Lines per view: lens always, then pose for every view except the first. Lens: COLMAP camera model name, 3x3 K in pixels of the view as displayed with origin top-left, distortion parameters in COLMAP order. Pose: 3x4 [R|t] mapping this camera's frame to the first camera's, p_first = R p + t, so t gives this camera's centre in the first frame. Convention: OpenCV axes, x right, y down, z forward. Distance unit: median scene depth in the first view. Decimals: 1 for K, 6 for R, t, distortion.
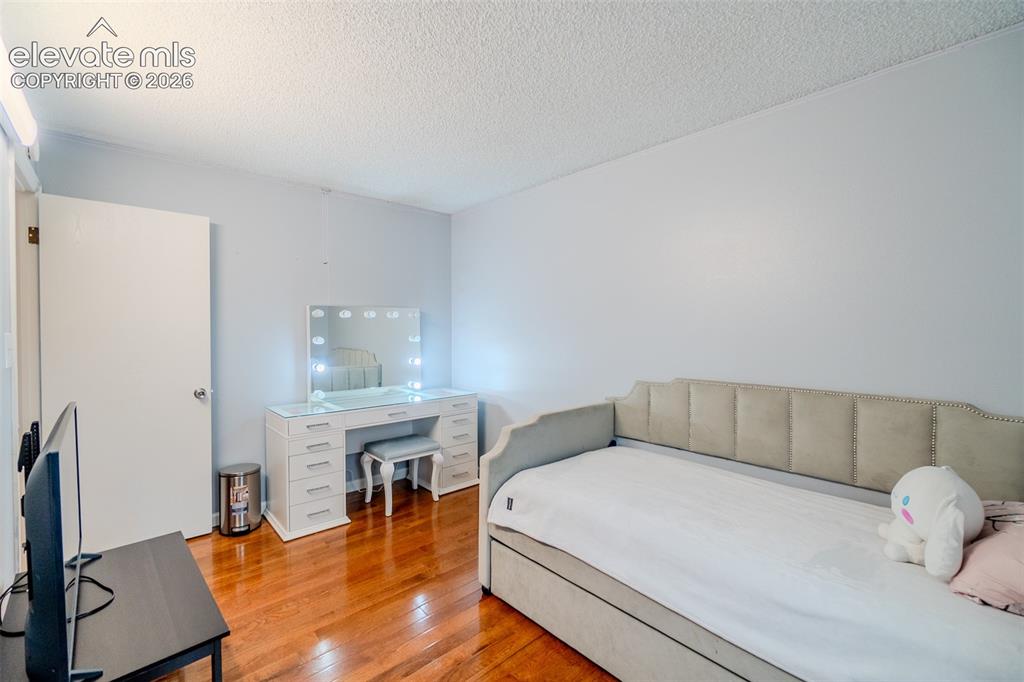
lens RADIAL K [[437.1, 0, 501.6], [0, 437.1, 337.2], [0, 0, 1]] dist [-0.008425, 0.003739]
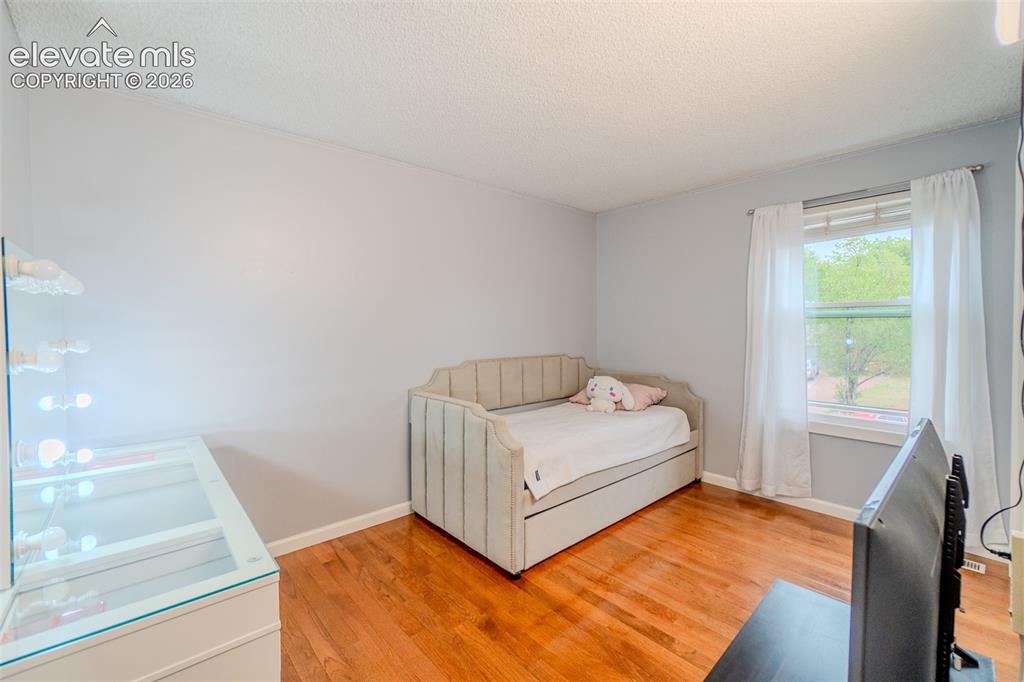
lens RADIAL K [[437.1, 0, 501.6], [0, 437.1, 337.2], [0, 0, 1]] dist [-0.008425, 0.003739]
pose [[0.001264, -0.025819, 0.999666, -1.156002], [0.020378, 0.999460, 0.025788, -0.014750], [-0.999792, 0.020338, 0.001790, 1.118216]]
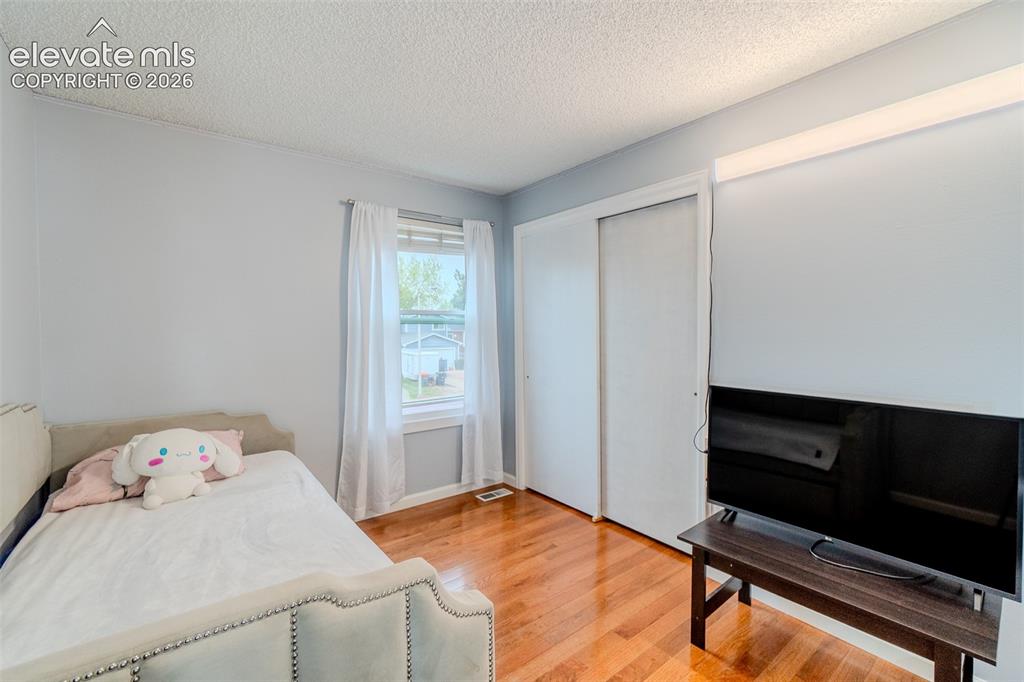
lens RADIAL K [[437.1, 0, 501.6], [0, 437.1, 337.2], [0, 0, 1]] dist [-0.008425, 0.003739]
pose [[-0.997327, 0.000505, 0.073070, -0.111248], [0.003359, 0.999236, 0.038945, -0.033379], [-0.072995, 0.039086, -0.996566, 1.589092]]
